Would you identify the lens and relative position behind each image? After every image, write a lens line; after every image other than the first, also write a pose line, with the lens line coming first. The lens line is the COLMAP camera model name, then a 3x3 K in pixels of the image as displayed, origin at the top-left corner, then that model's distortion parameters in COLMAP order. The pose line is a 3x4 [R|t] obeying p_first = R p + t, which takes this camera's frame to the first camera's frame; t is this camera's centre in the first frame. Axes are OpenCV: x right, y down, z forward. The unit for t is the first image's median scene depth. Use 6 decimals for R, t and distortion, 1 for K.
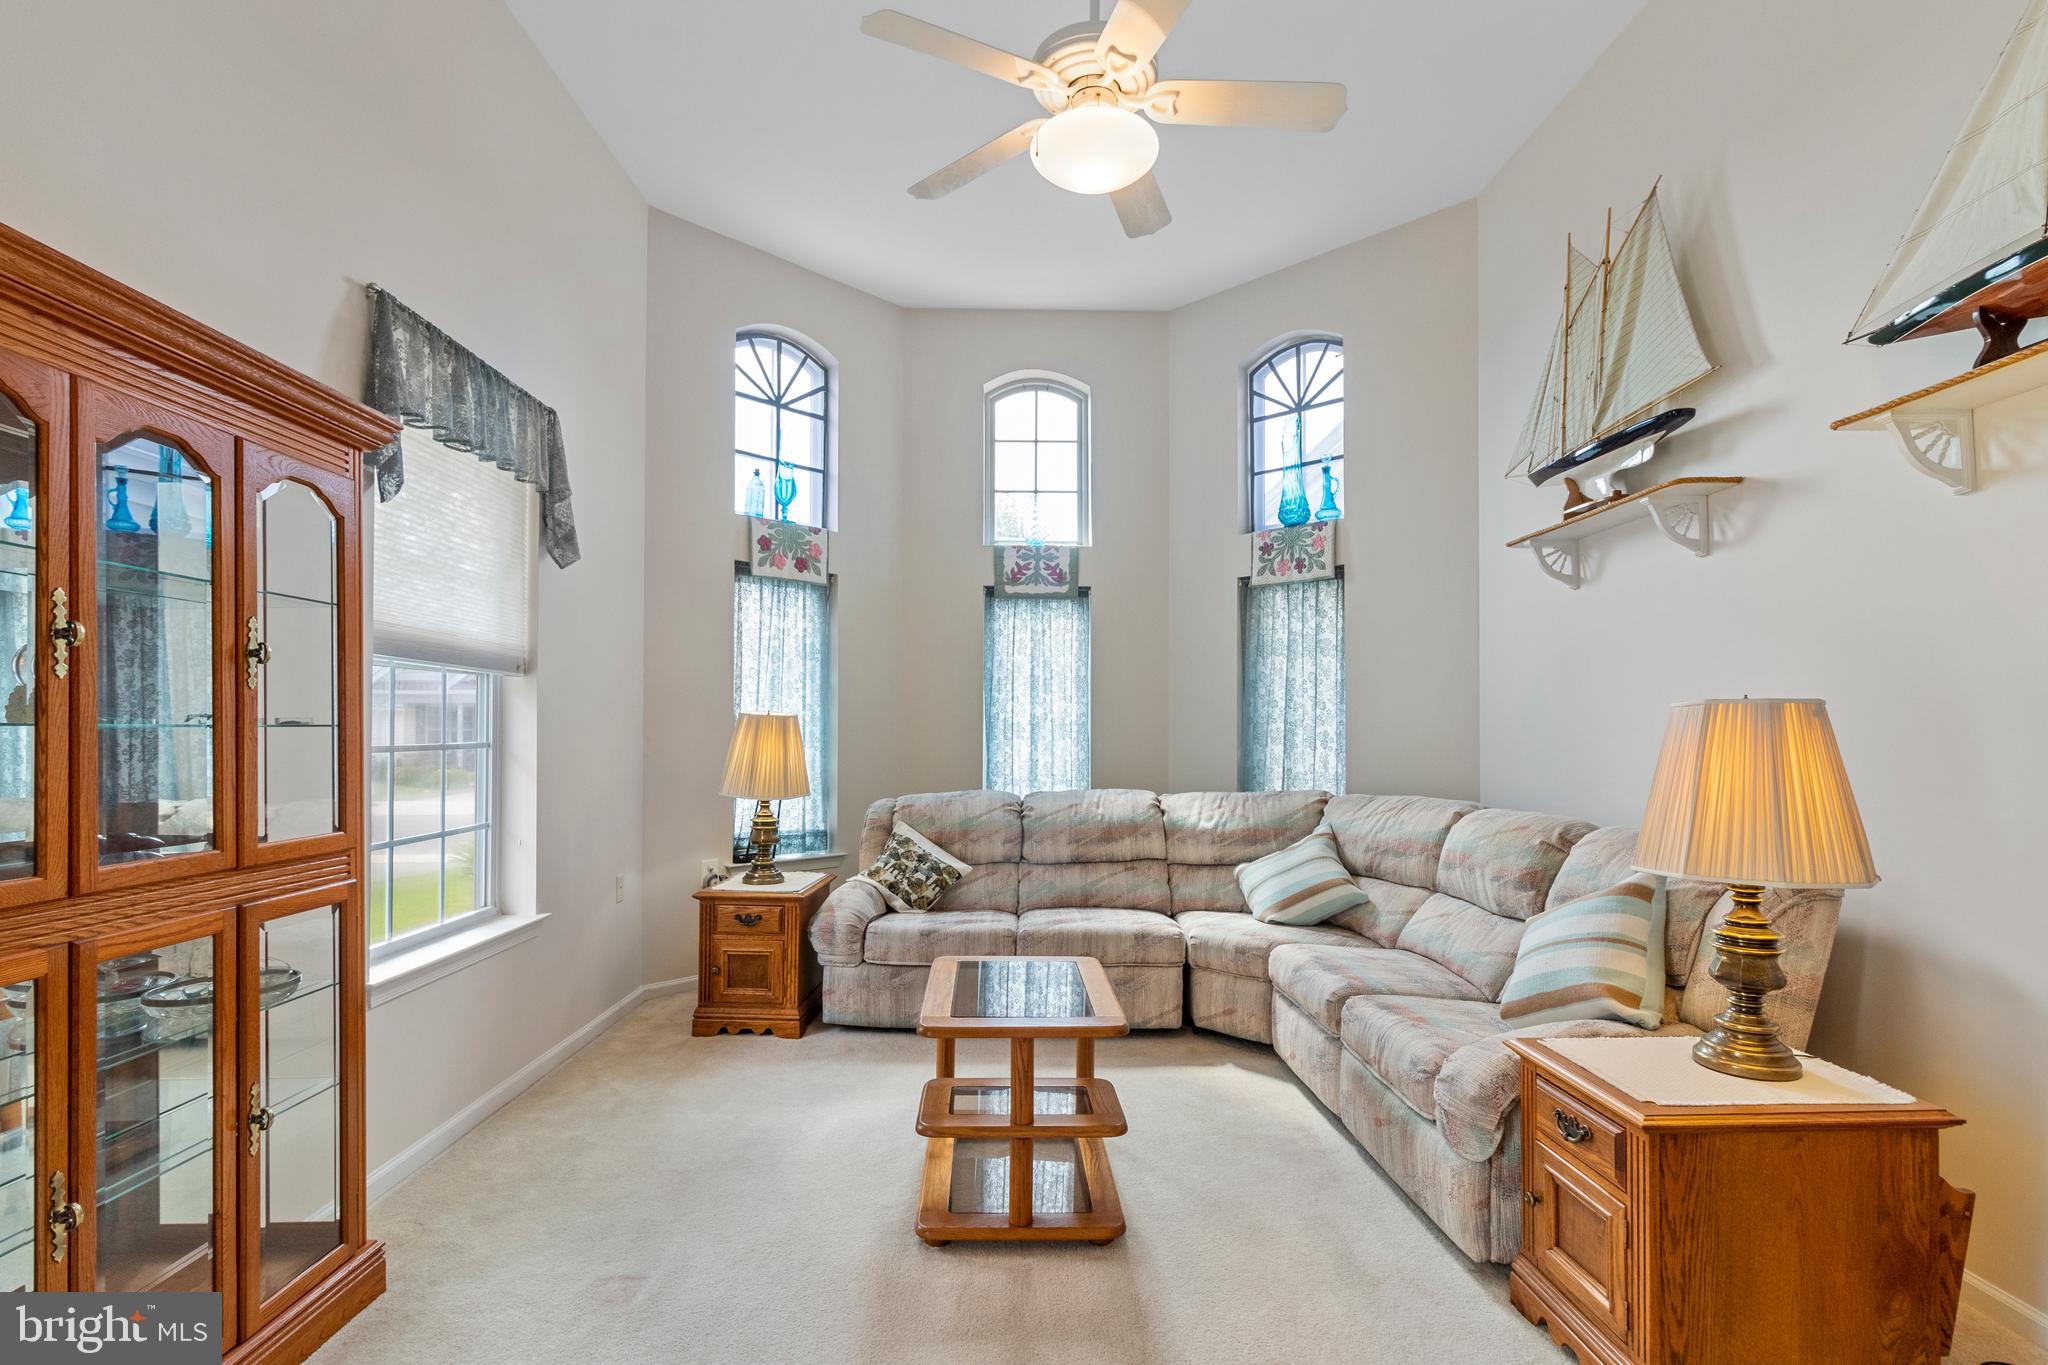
lens RADIAL K [[972.8, 0, 987.5], [0, 972.8, 738.1], [0, 0, 1]] dist [0.003443, -0.000911]
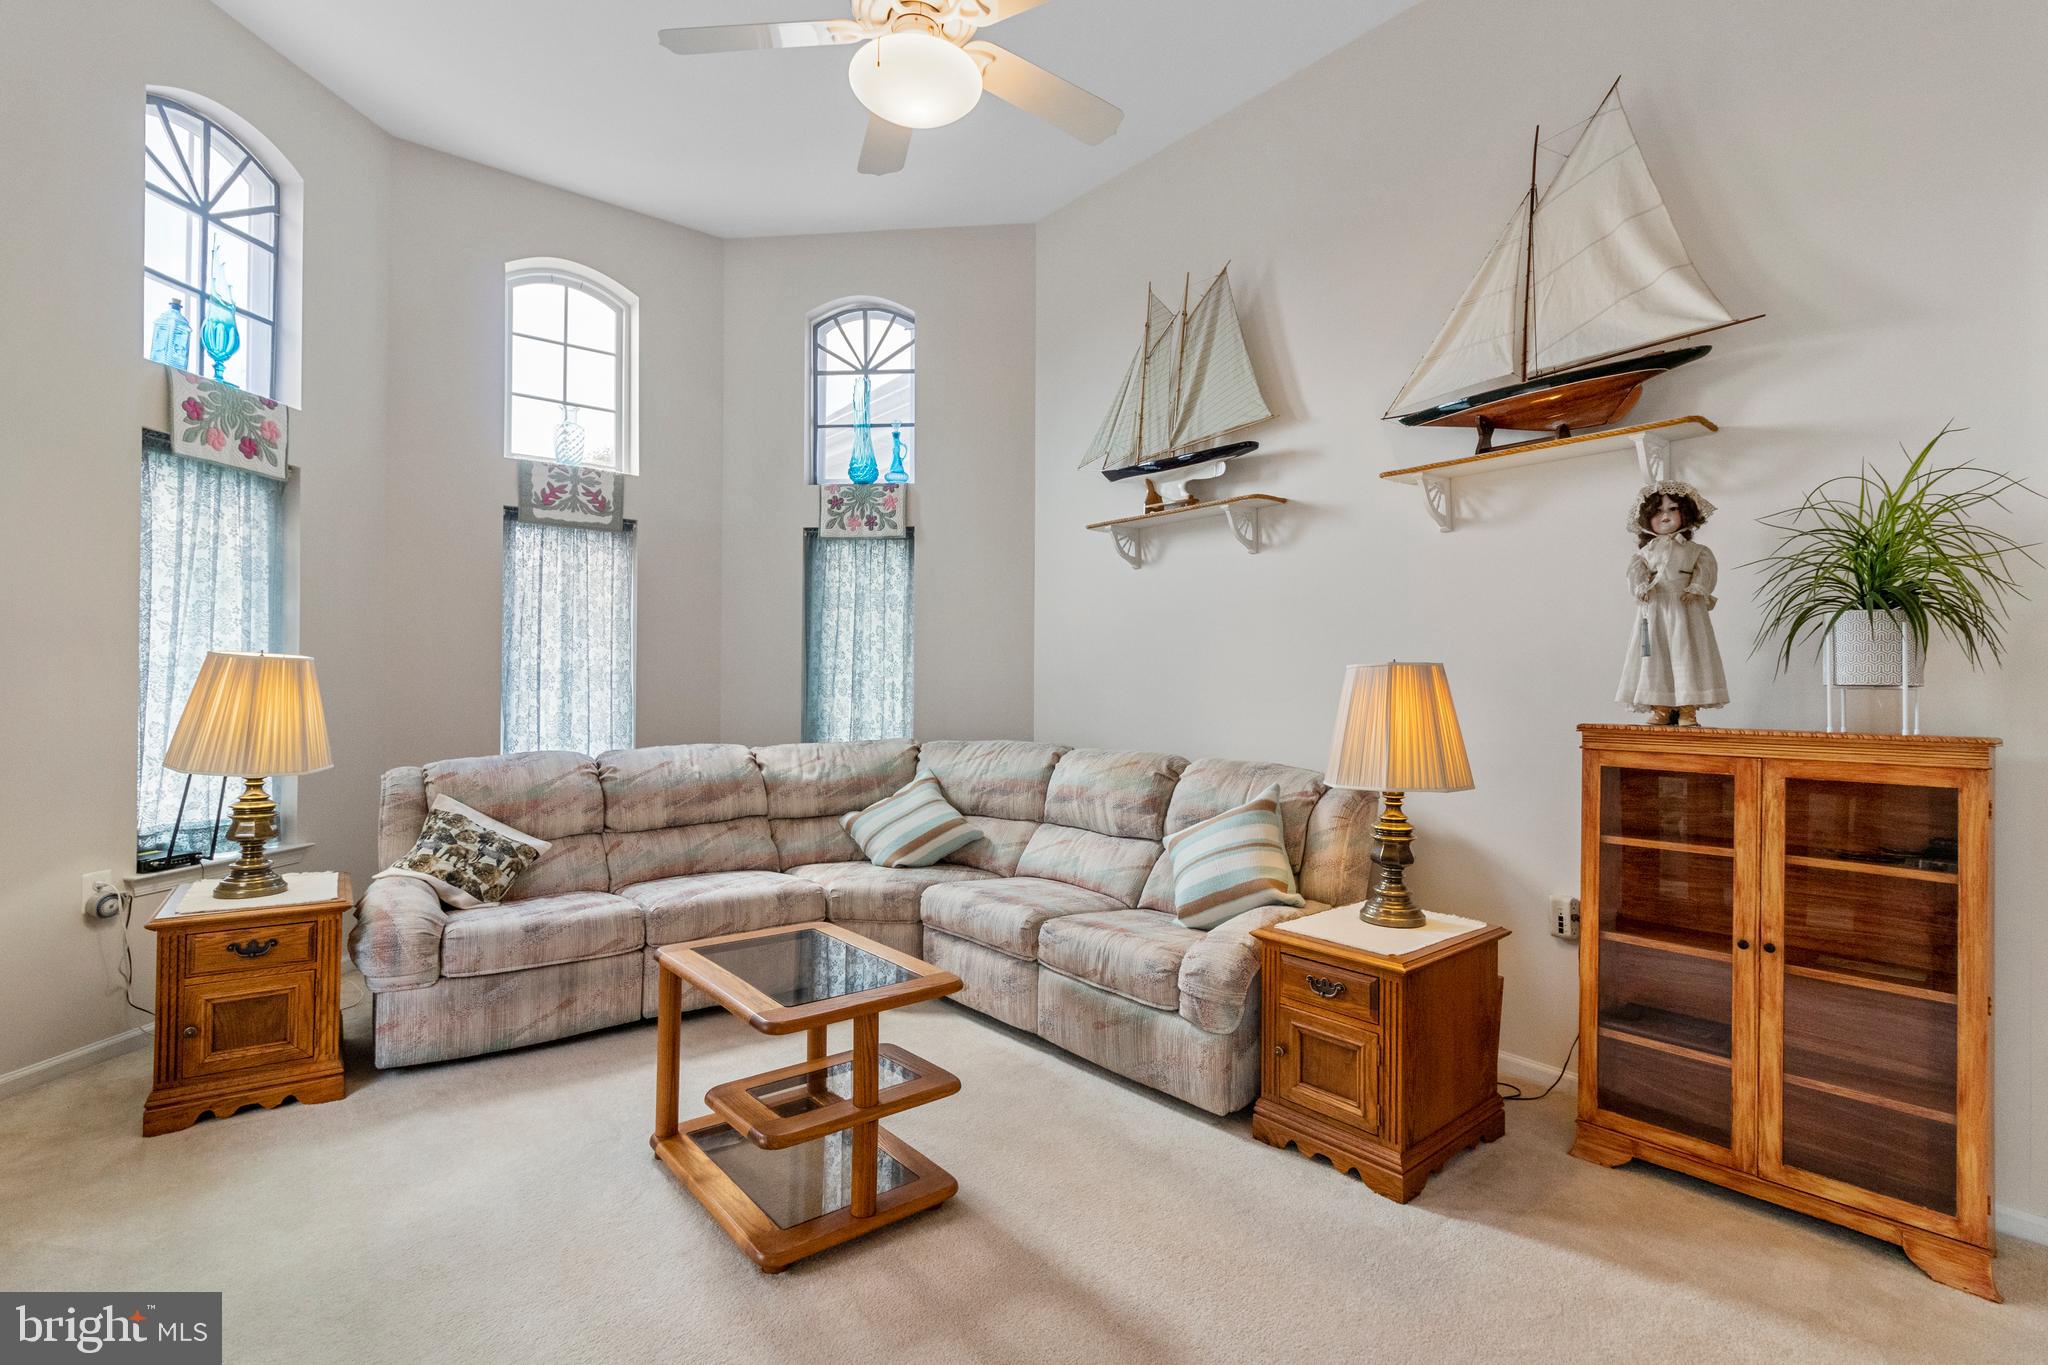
lens RADIAL K [[972.8, 0, 1022.5], [0, 972.8, 690.6], [0, 0, 1]] dist [0.003443, -0.000911]
pose [[0.784215, -0.001835, 0.620487, -0.244923], [-0.000091, 0.999995, 0.003073, -0.001653], [-0.620489, -0.002466, 0.784211, 0.104050]]
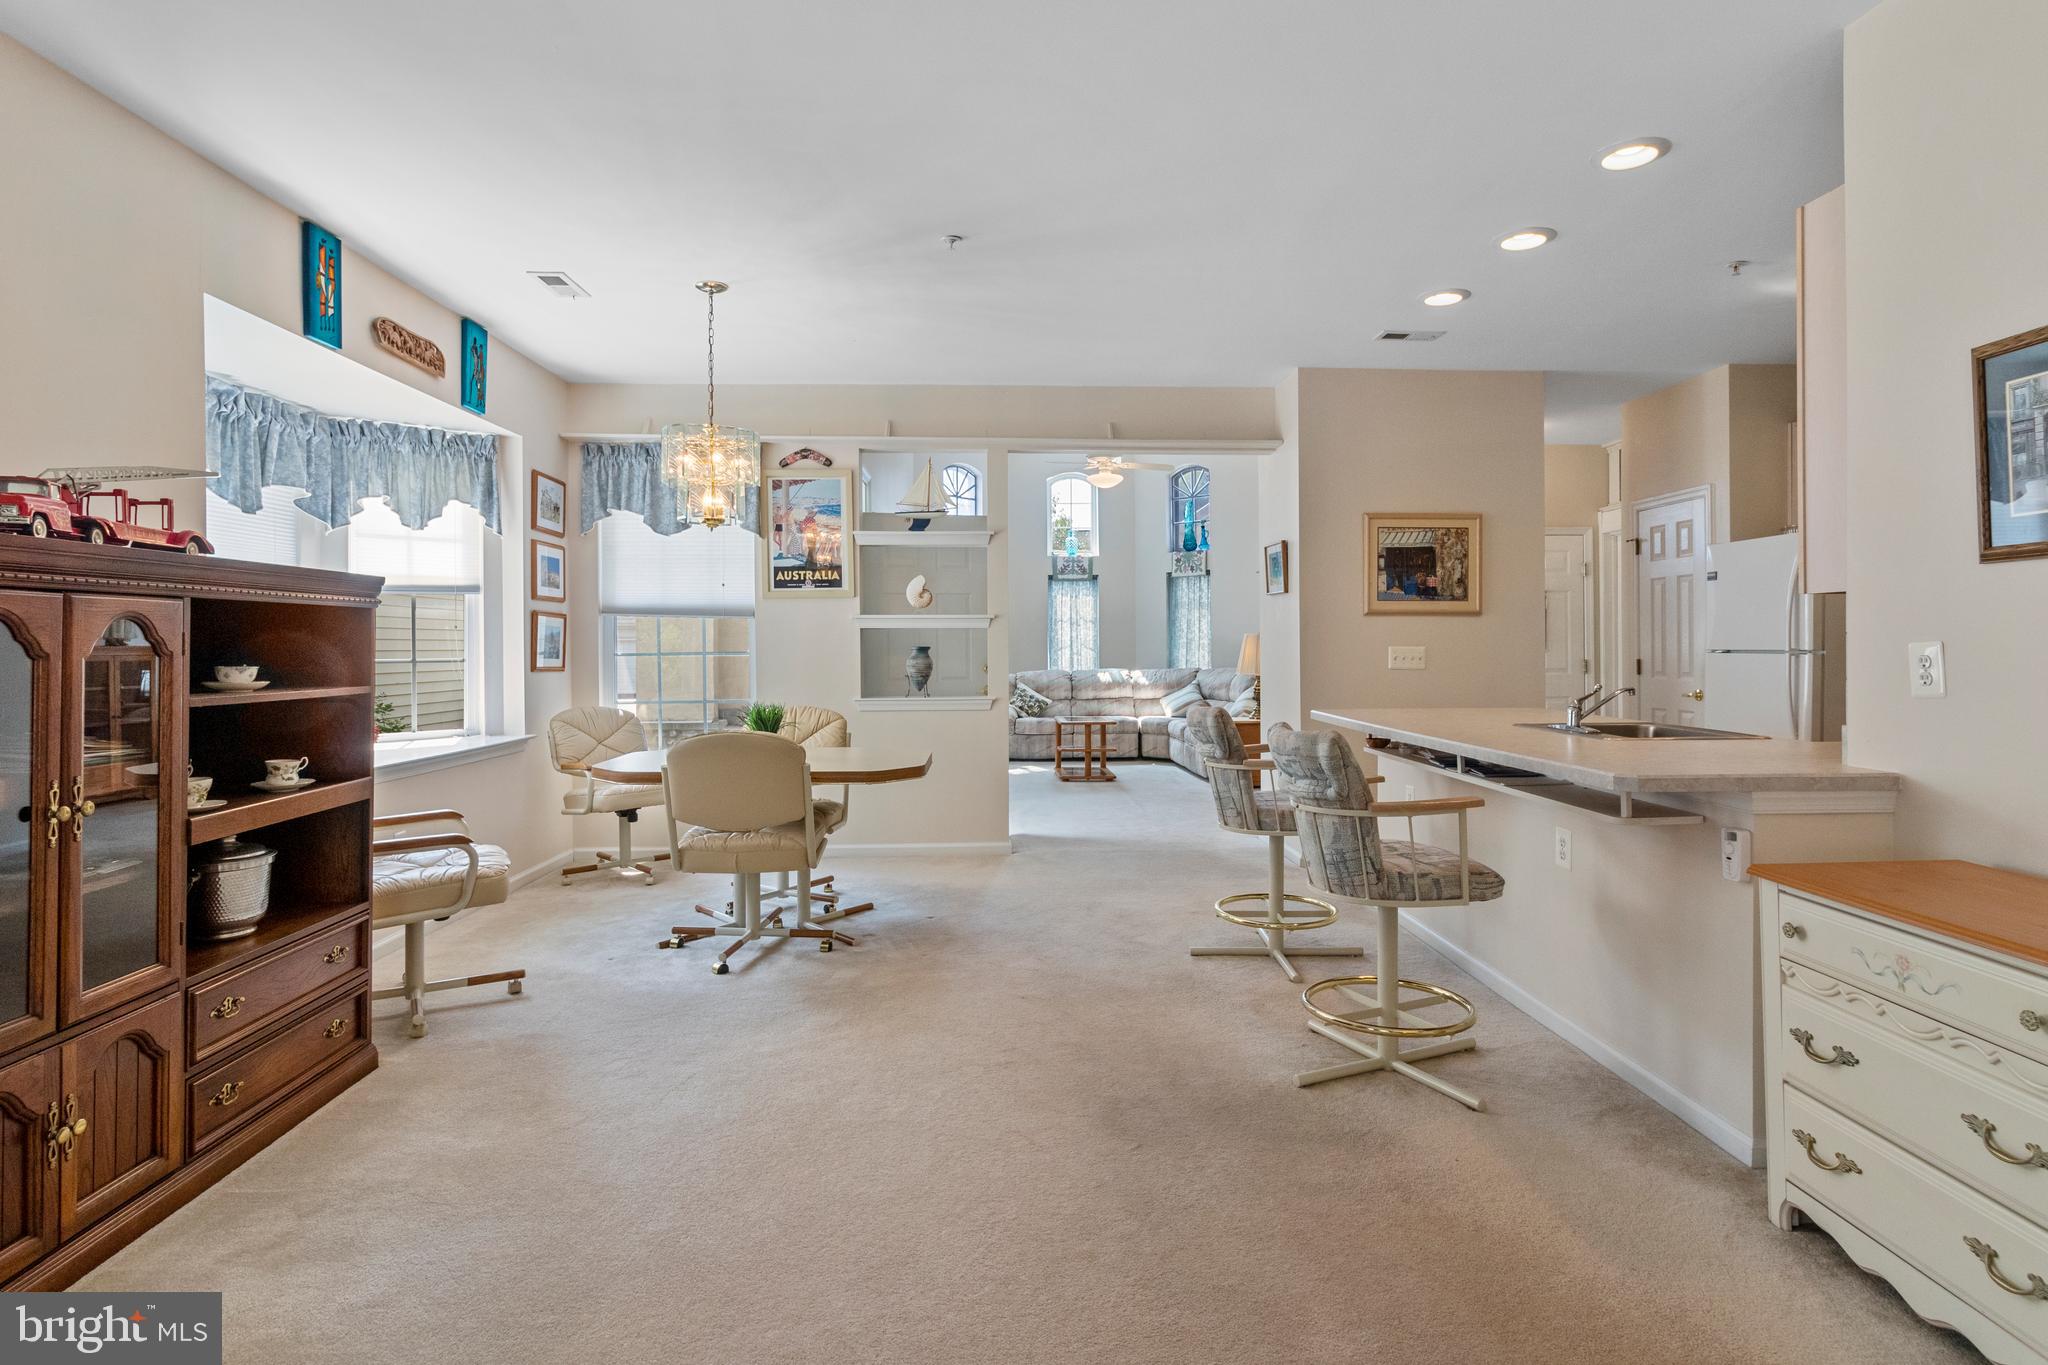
lens RADIAL K [[1041.3, 0, 1015.0], [0, 1041.3, 666.4], [0, 0, 1]] dist [0.003013, -0.000652]
pose [[0.999088, -0.008629, 0.041821, -0.240637], [0.008272, 0.999928, 0.008703, 0.028557], [-0.041893, -0.008349, 0.999087, -1.750707]]
